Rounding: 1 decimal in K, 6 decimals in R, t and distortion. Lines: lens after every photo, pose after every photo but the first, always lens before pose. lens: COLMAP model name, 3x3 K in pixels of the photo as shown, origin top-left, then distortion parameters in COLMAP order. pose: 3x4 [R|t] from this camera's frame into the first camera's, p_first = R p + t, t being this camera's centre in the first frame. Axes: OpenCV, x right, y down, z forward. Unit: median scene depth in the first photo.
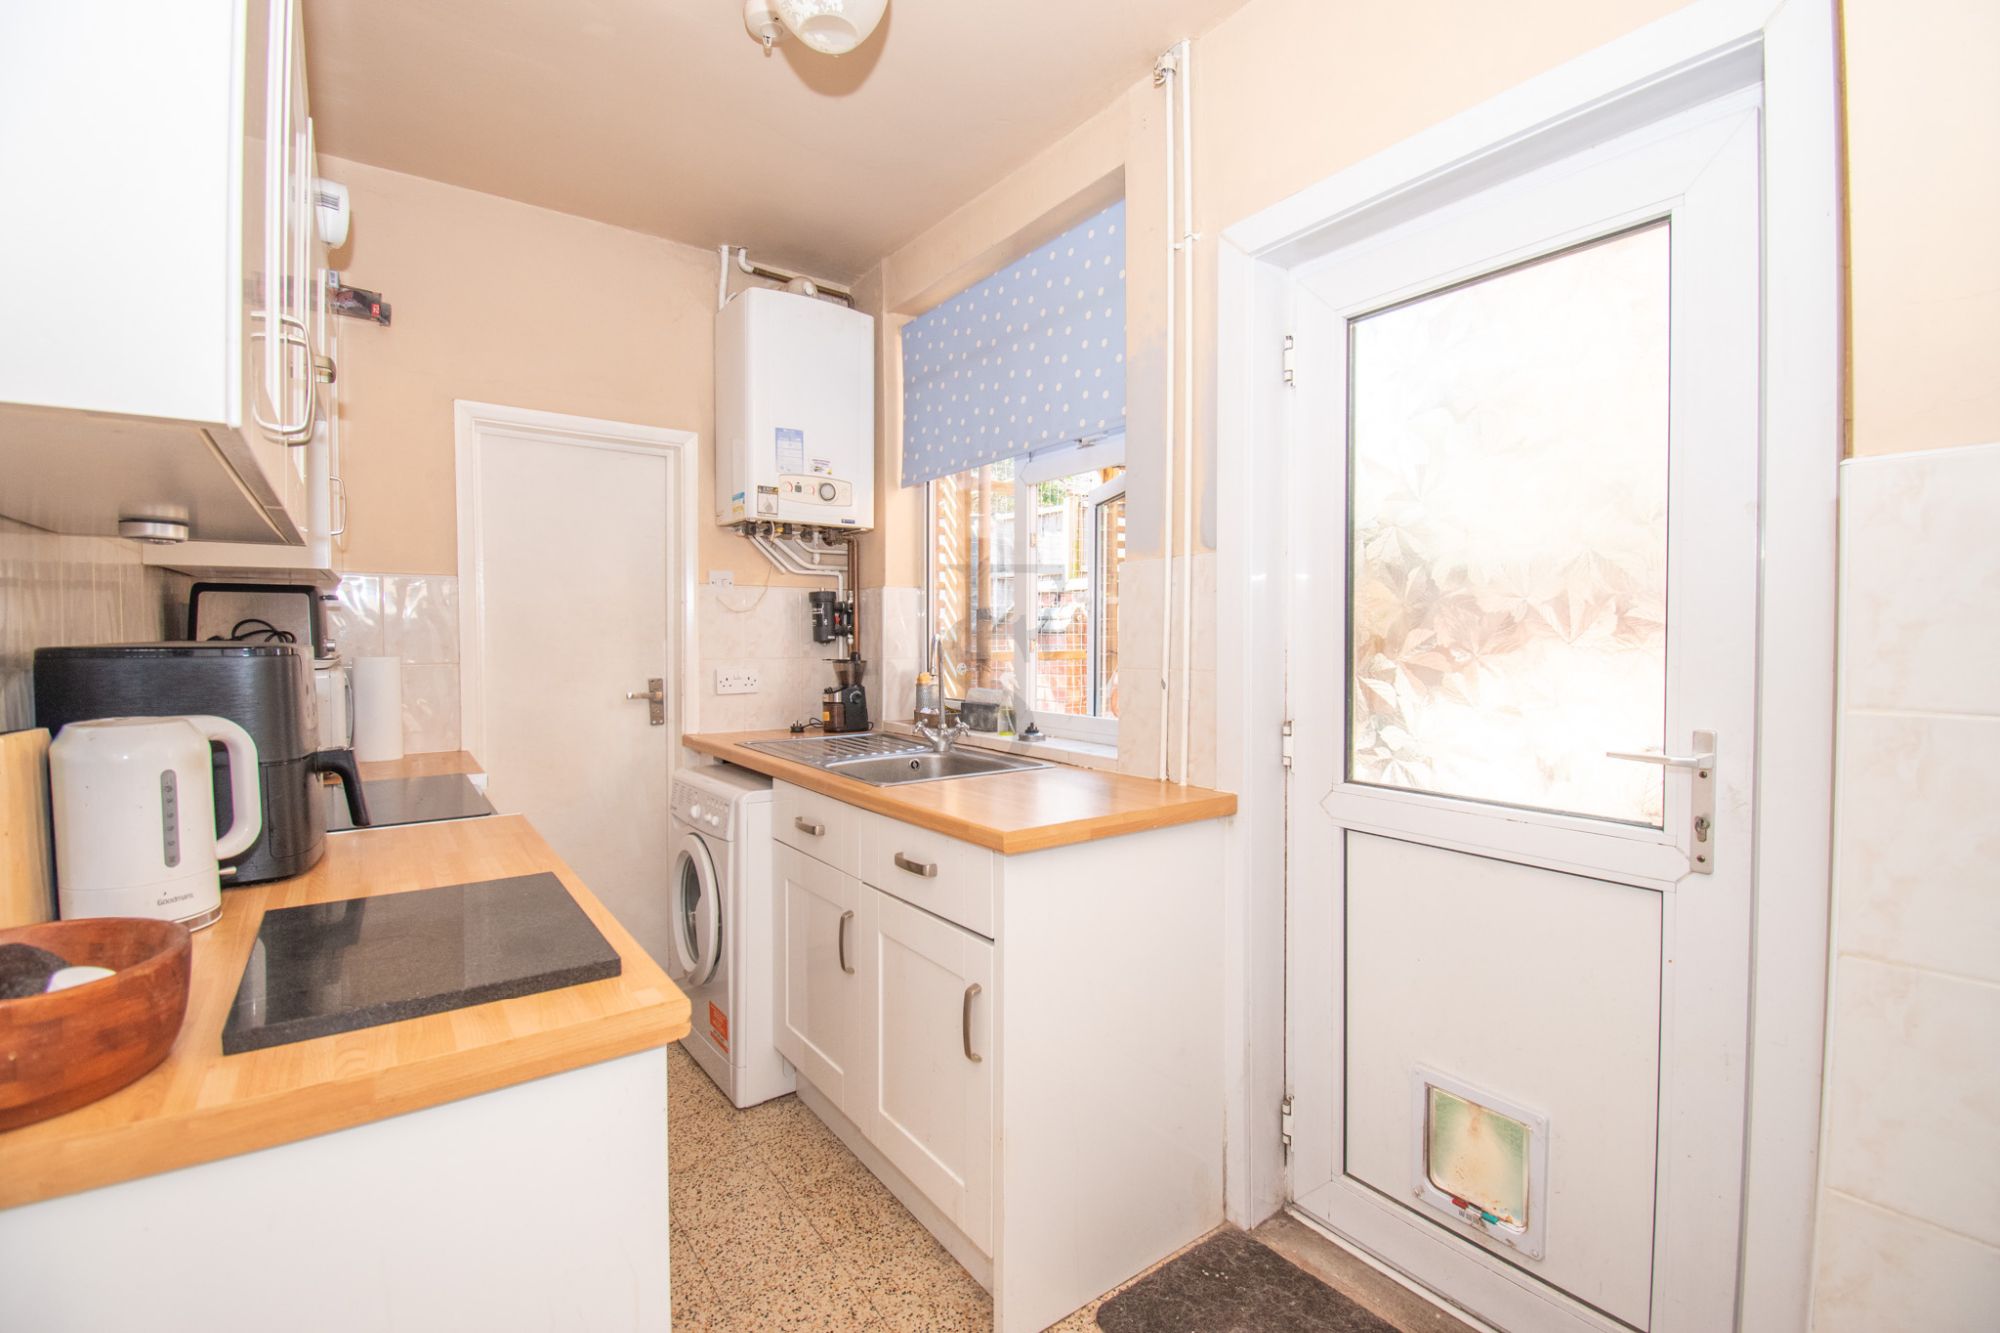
lens RADIAL K [[906.5, 0, 998.0], [0, 906.5, 662.4], [0, 0, 1]] dist [-0.003151, -0.002937]
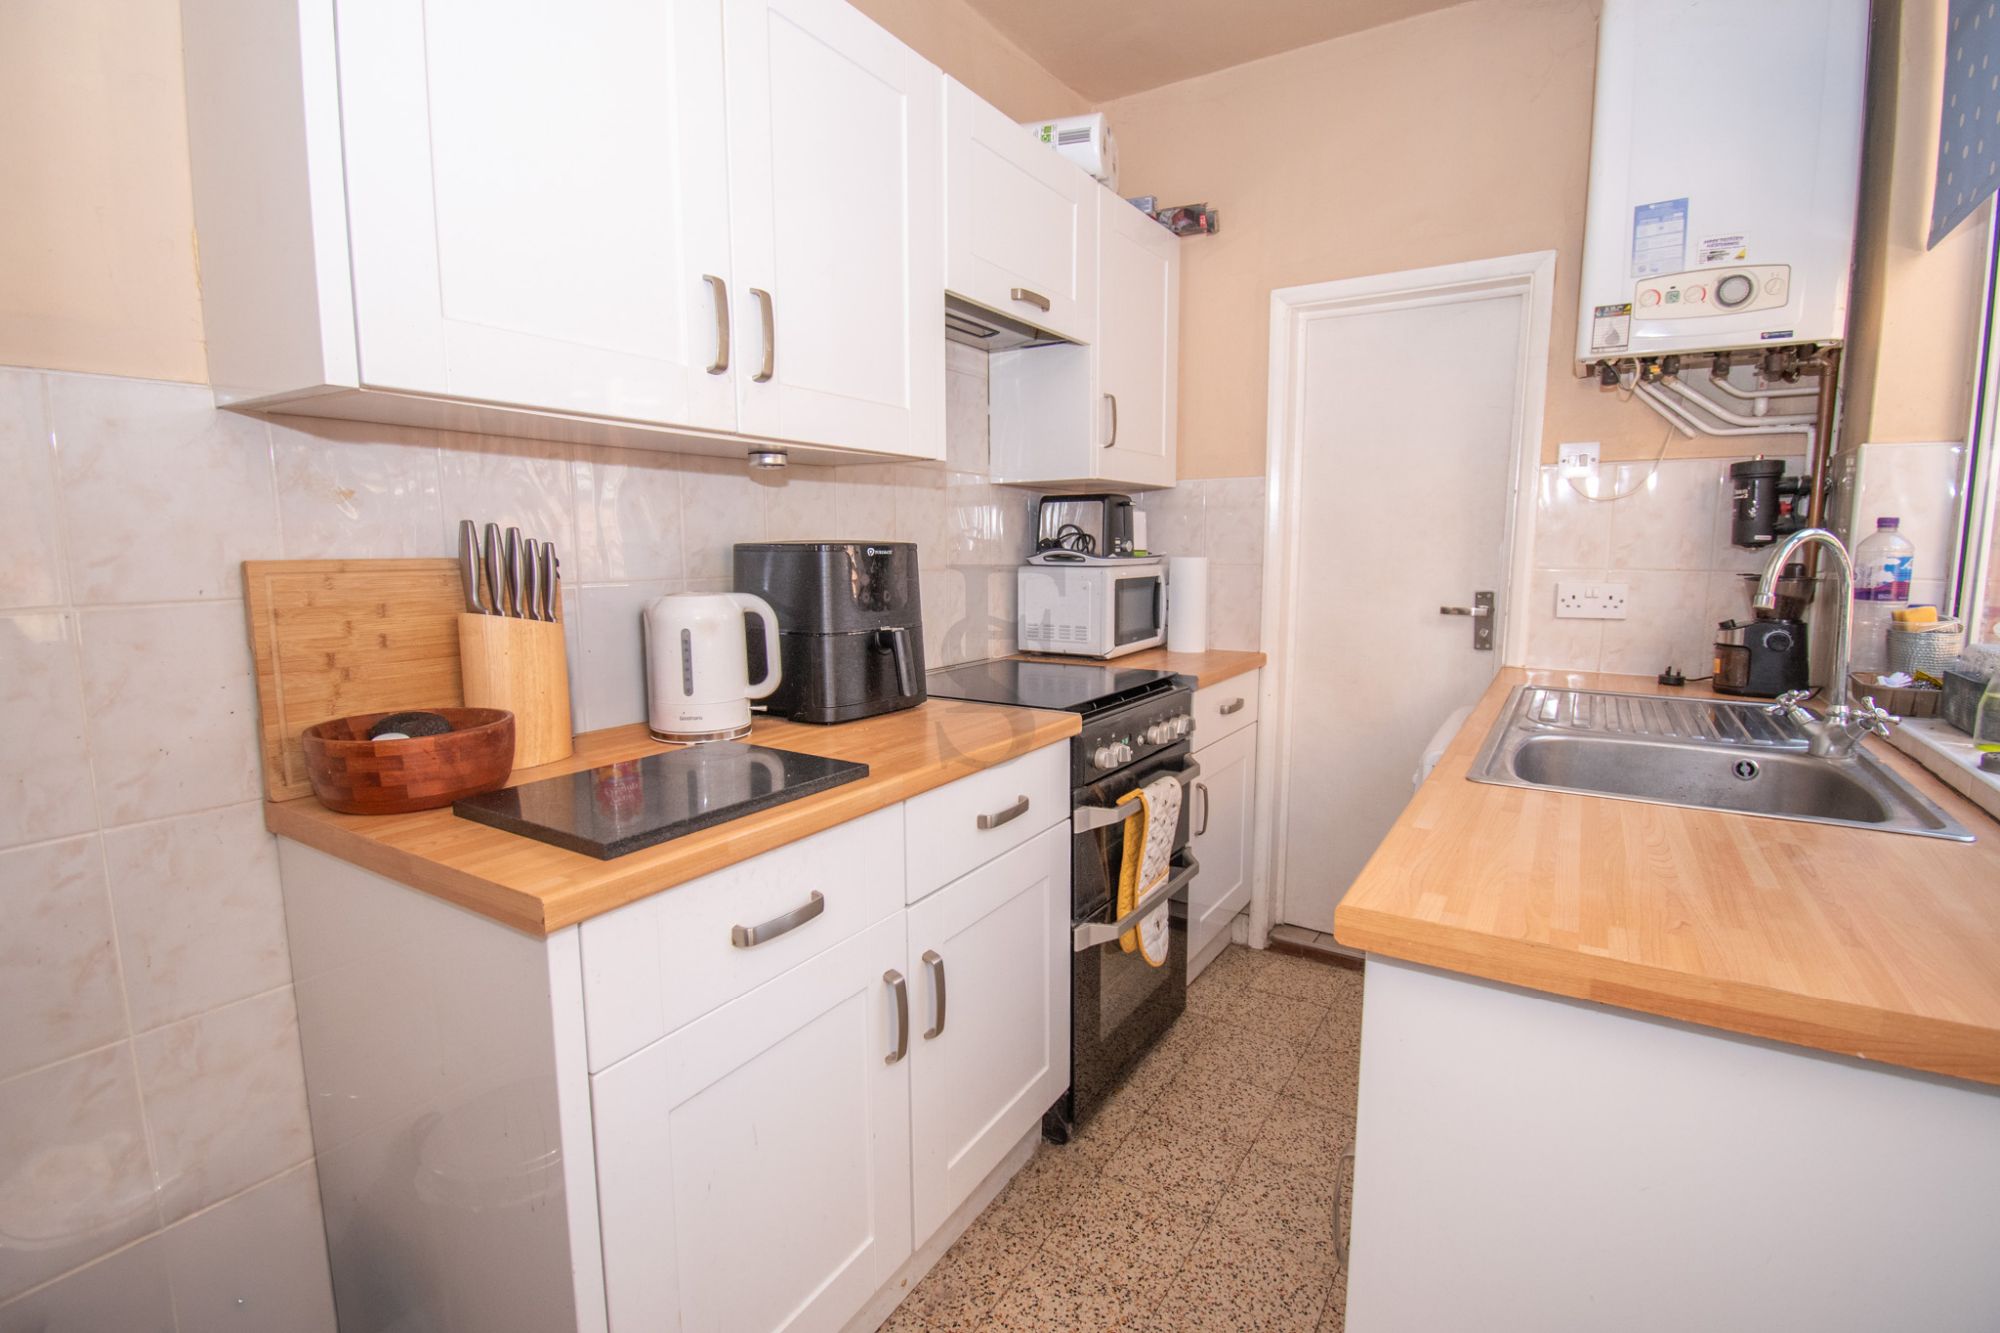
lens RADIAL K [[906.5, 0, 996.8], [0, 906.5, 665.7], [0, 0, 1]] dist [-0.003151, -0.002937]
pose [[0.365488, 0.124502, -0.922452, 0.209577], [-0.025444, 0.991980, 0.123805, -0.004803], [0.930468, -0.021778, 0.365725, 0.325362]]
